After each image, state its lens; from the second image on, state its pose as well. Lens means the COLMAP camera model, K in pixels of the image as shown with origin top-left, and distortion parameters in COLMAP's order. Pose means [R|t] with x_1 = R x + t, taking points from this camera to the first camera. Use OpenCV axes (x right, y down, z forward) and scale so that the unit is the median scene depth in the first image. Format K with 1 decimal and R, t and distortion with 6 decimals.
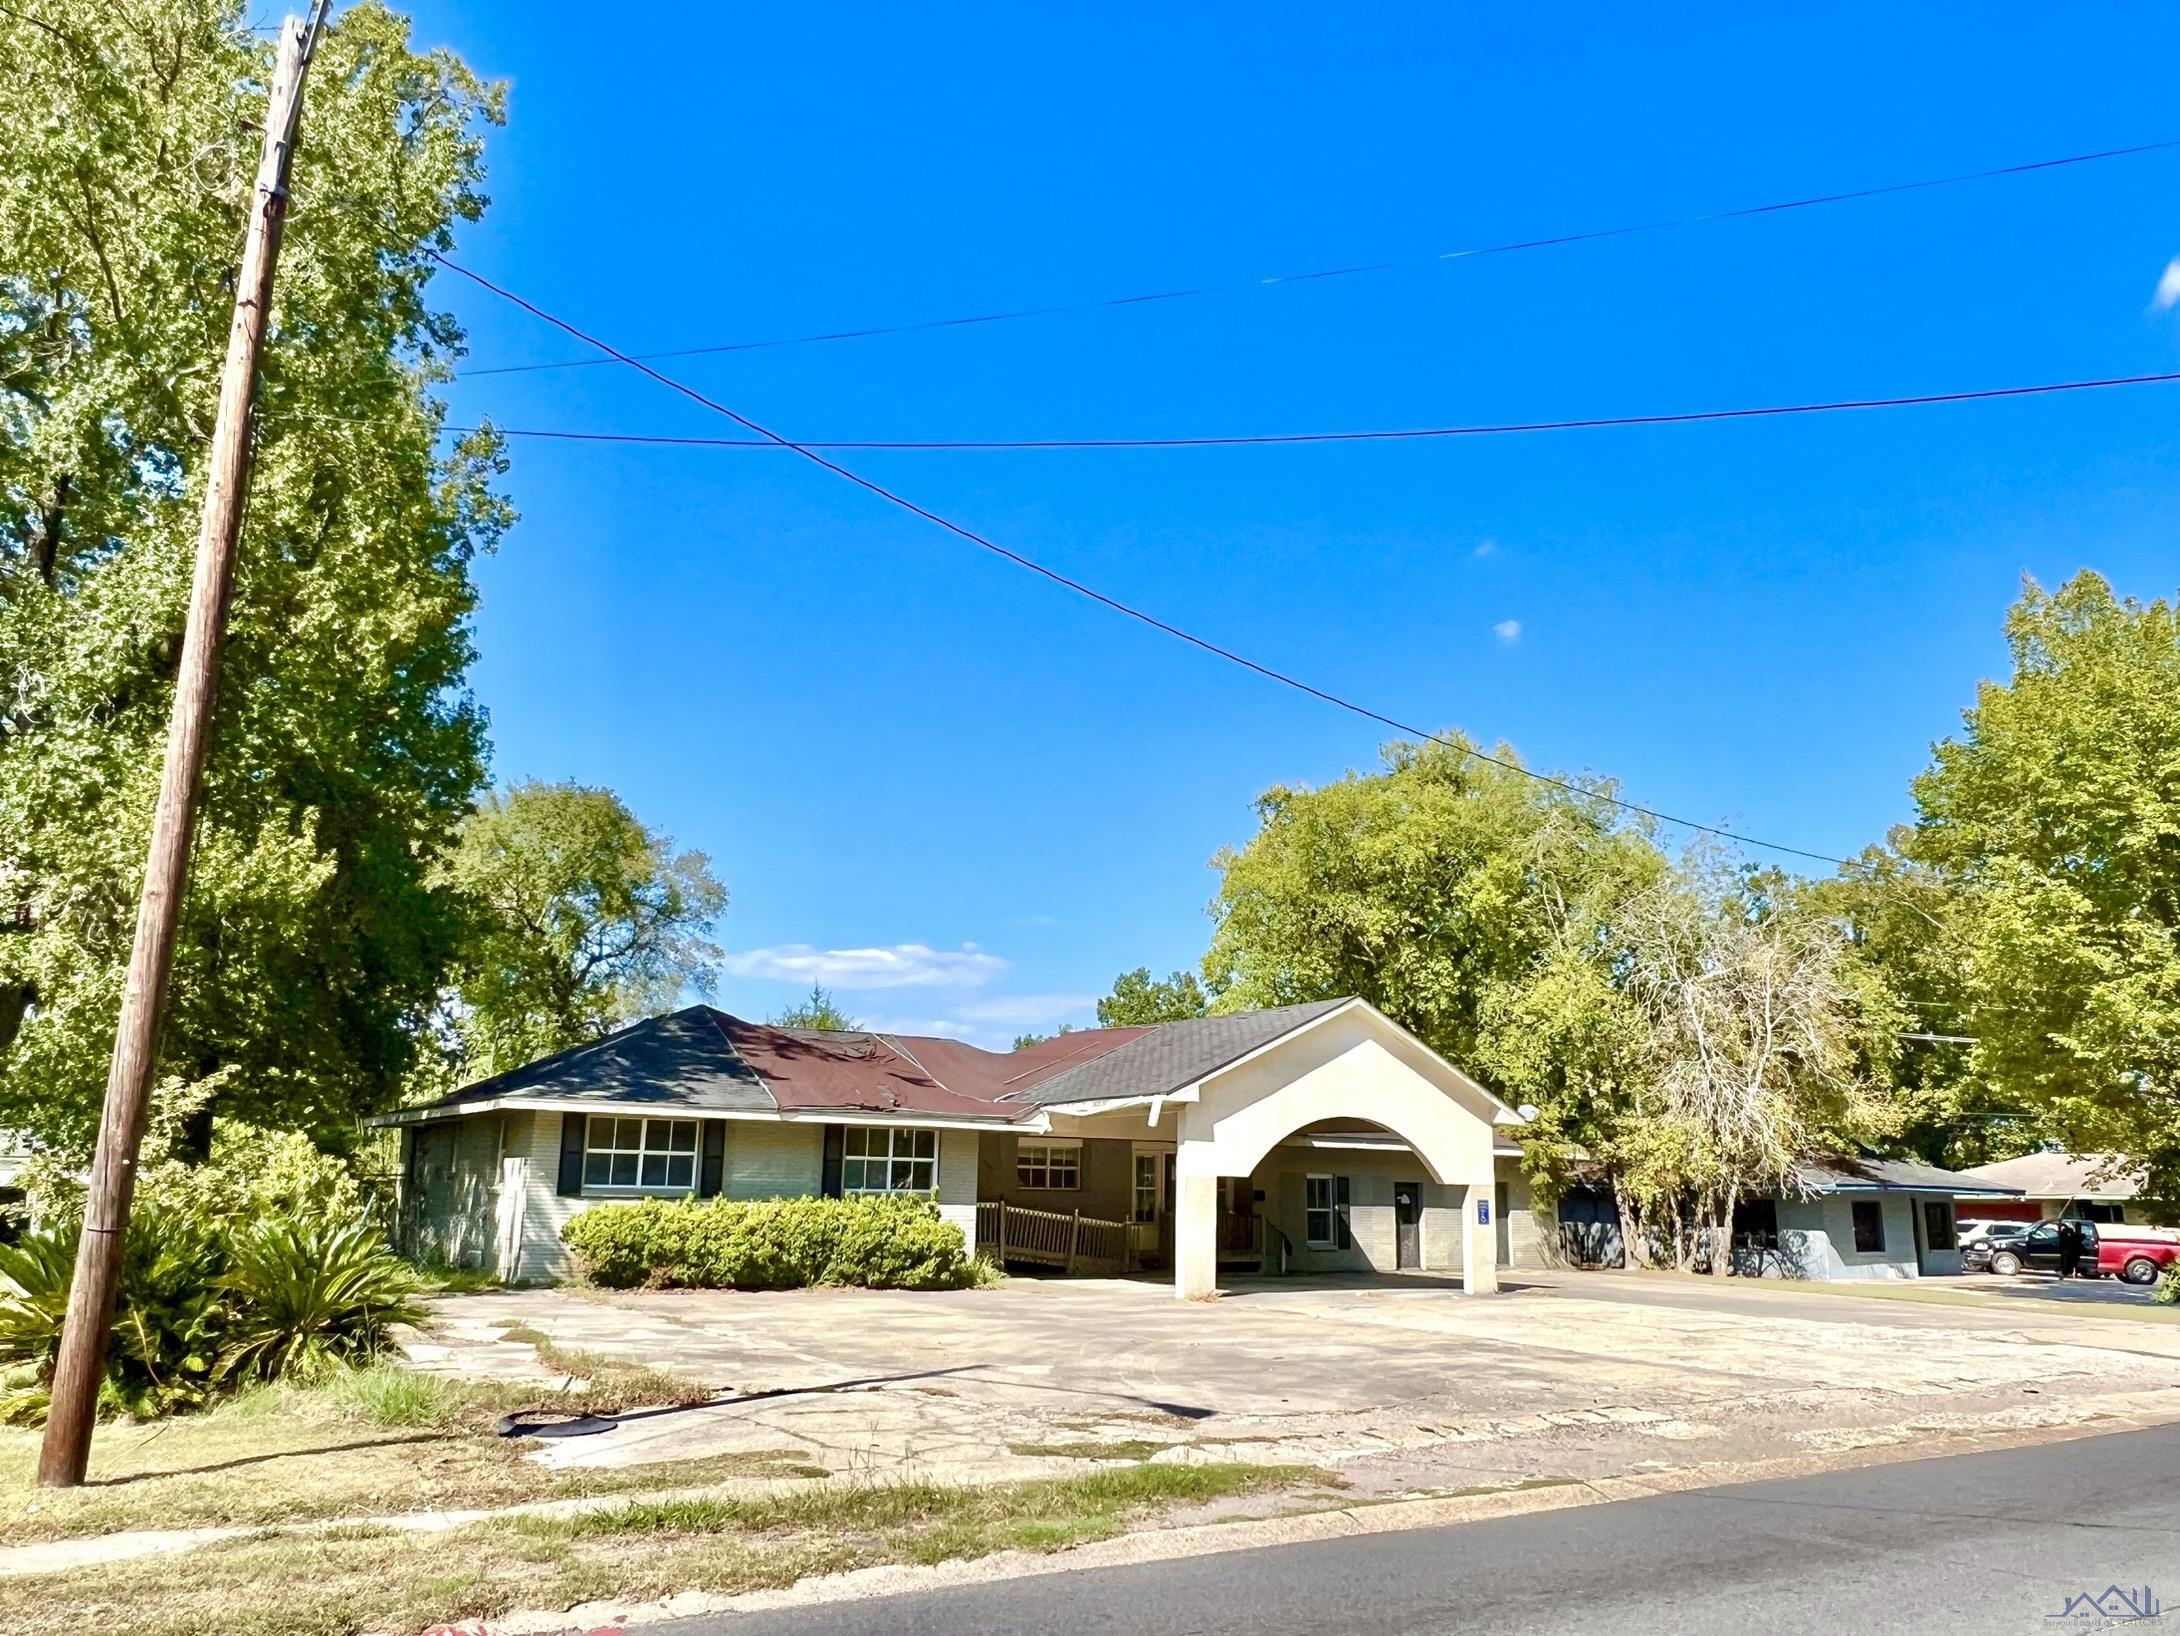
lens RADIAL K [[1508.9, 0, 1090.0], [0, 1508.9, 818.0], [0, 0, 1]] dist [0.025754, -0.000009]
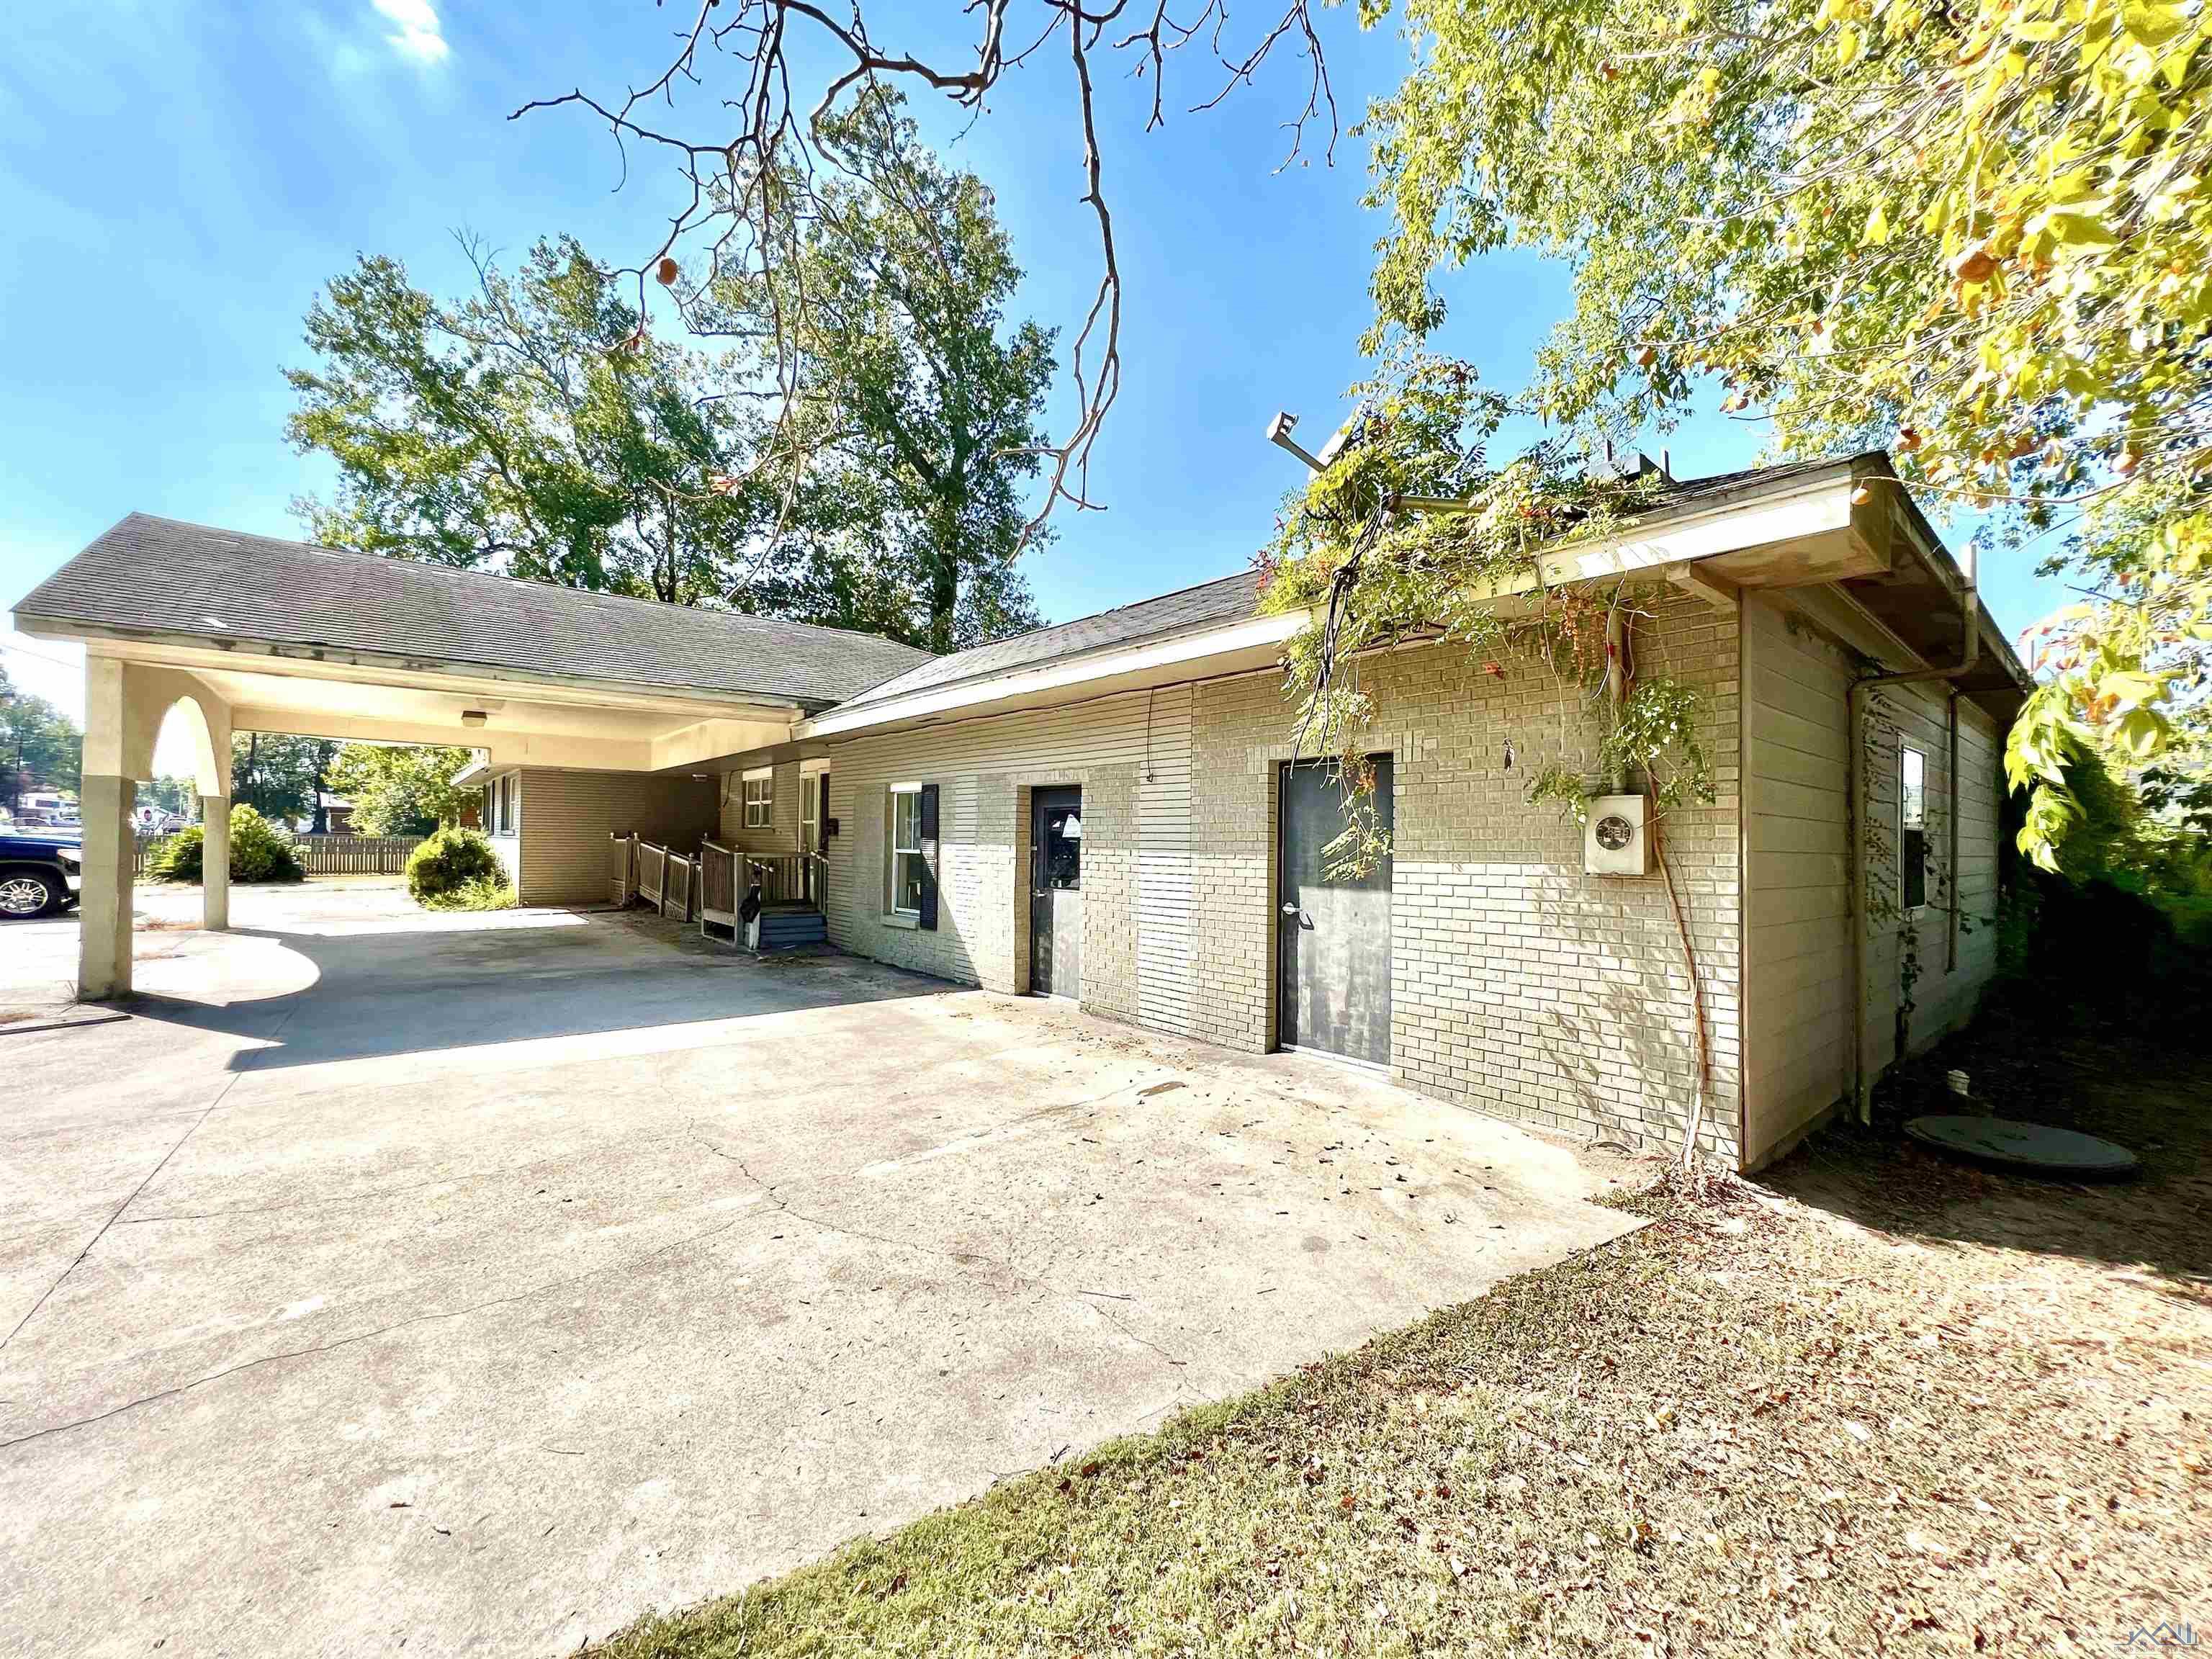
lens RADIAL K [[895.4, 0, 1106.0], [0, 895.4, 829.5], [0, 0, 1]] dist [-0.000037, -0.000082]
pose [[0.100074, -0.032133, -0.994461, 0.502404], [0.223578, 0.974644, -0.008993, 0.294417], [0.969535, -0.221440, 0.104720, 1.130405]]
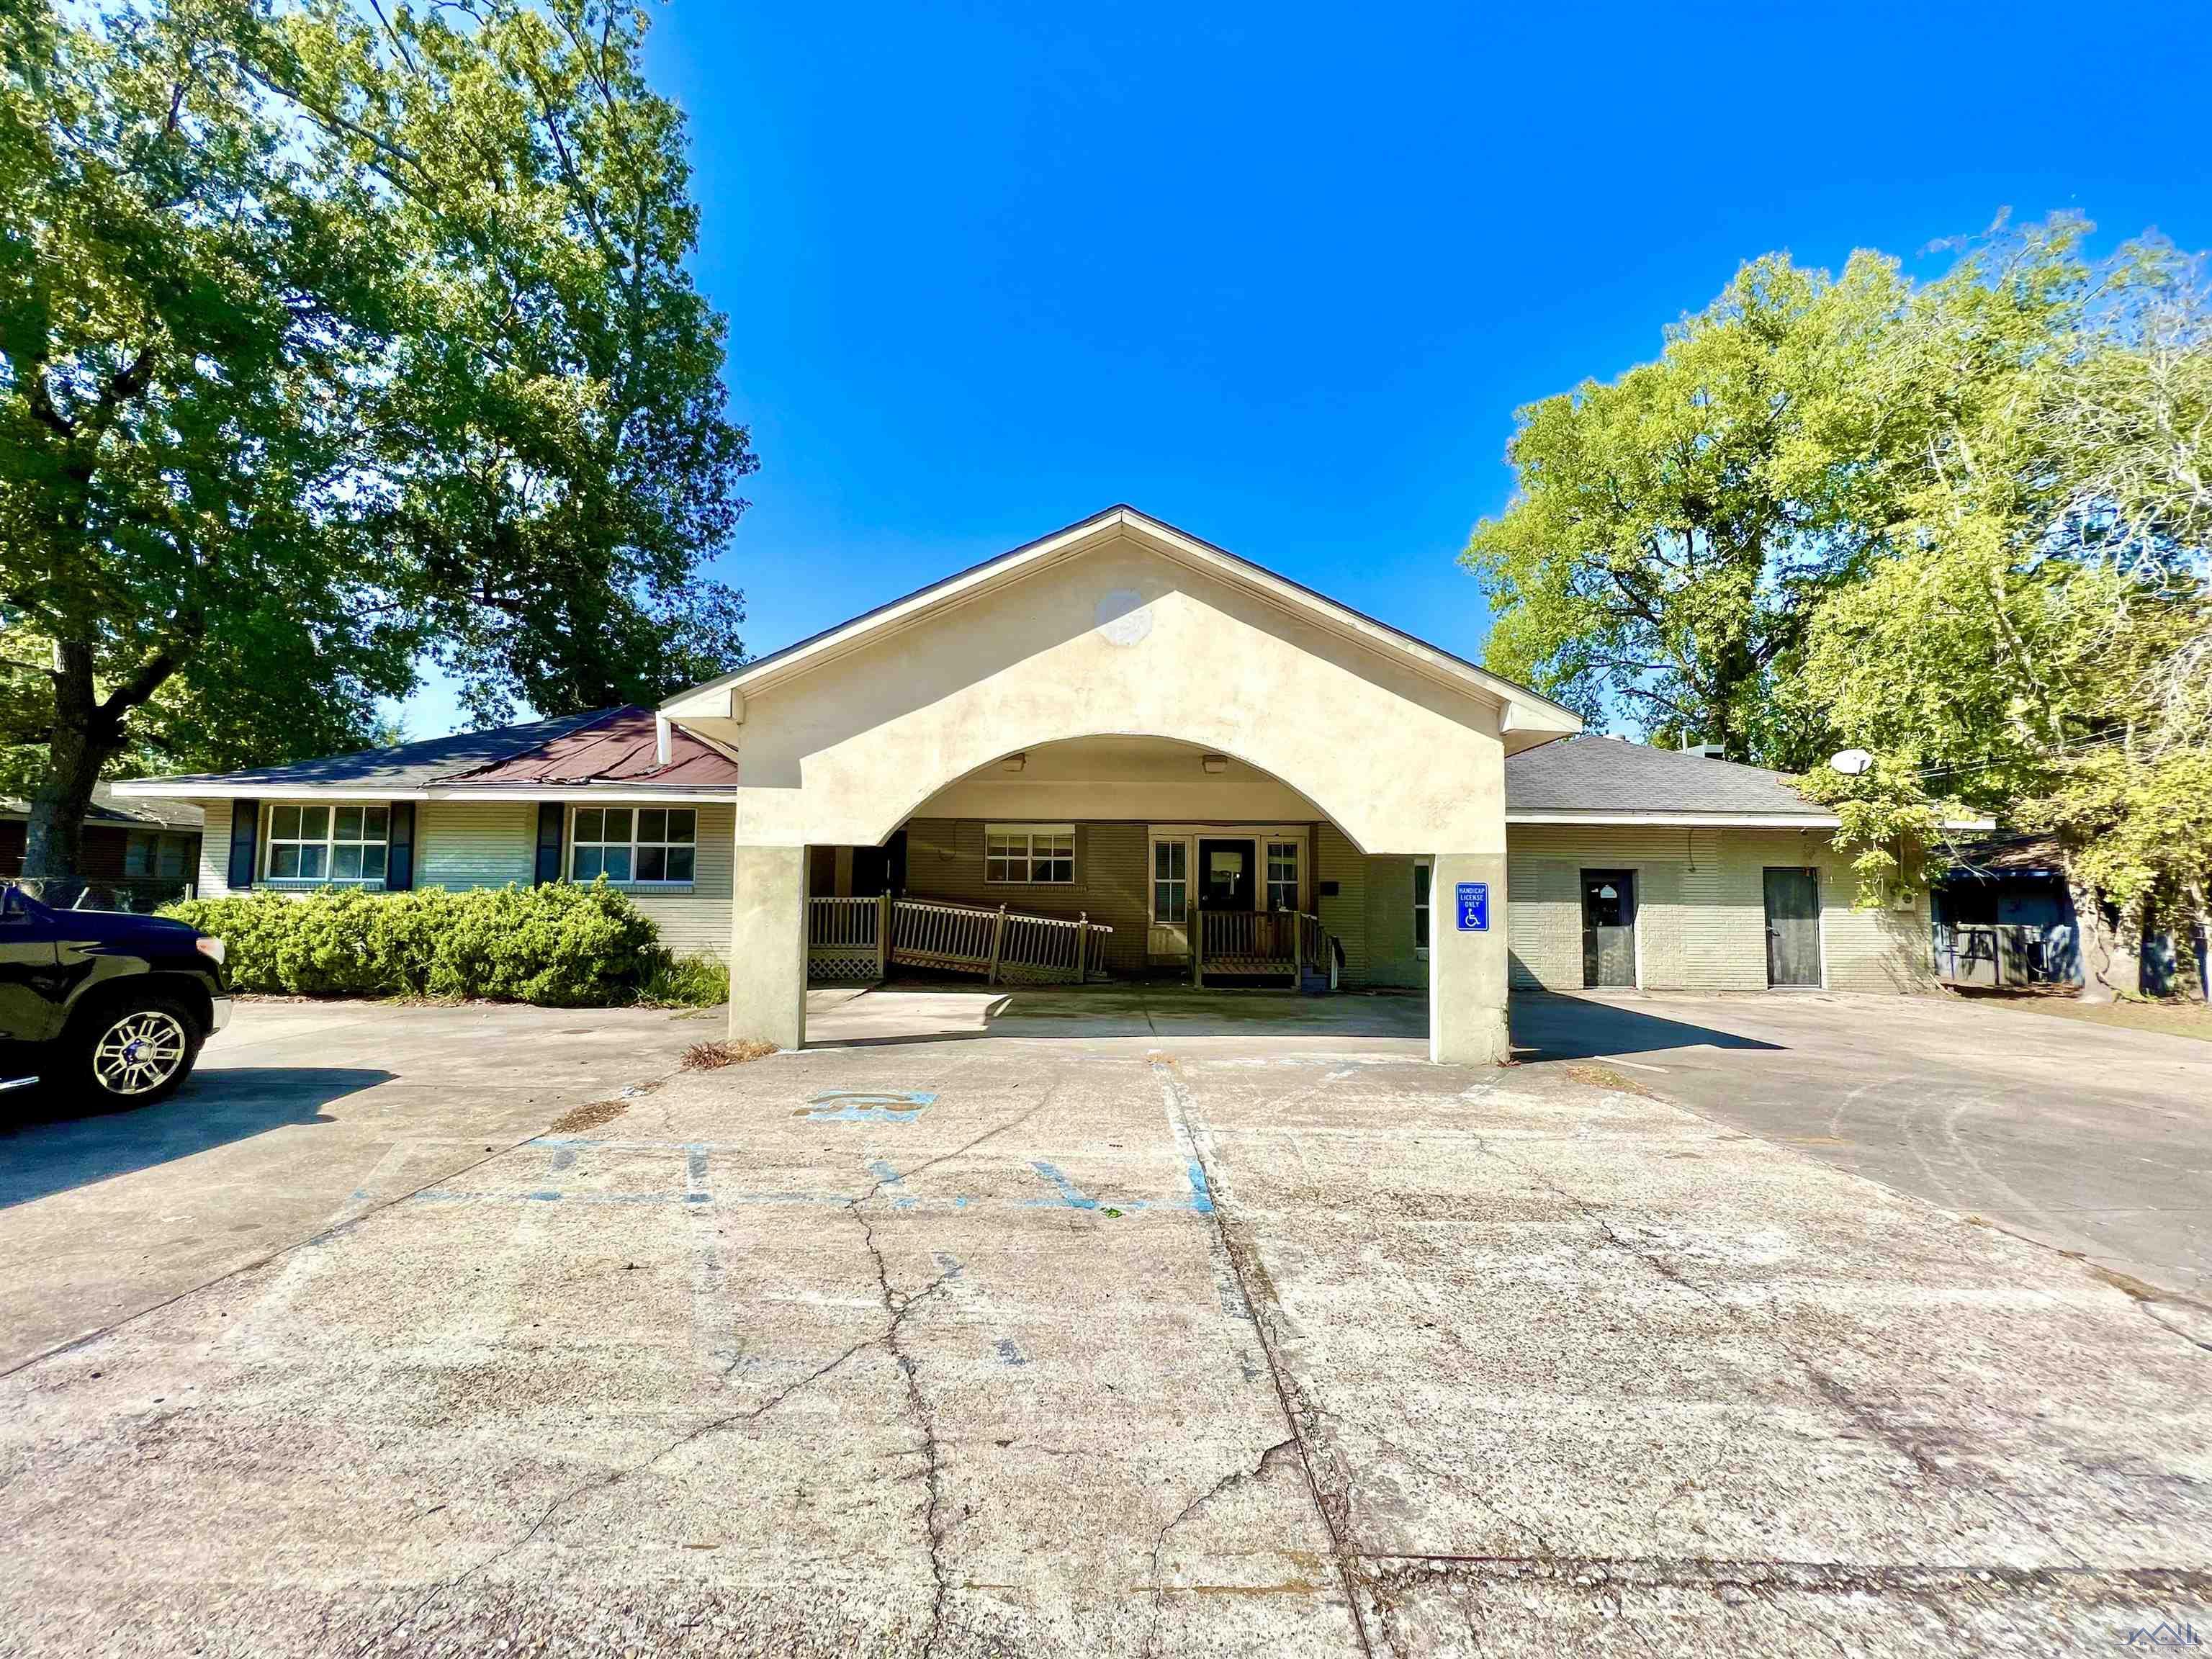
lens RADIAL K [[895.4, 0, 1106.0], [0, 895.4, 829.5], [0, 0, 1]] dist [-0.000037, -0.000082]
pose [[0.827394, -0.049874, -0.559403, 0.288737], [0.139217, 0.983175, 0.118256, 0.161898], [0.544094, -0.175723, 0.820417, 0.613568]]
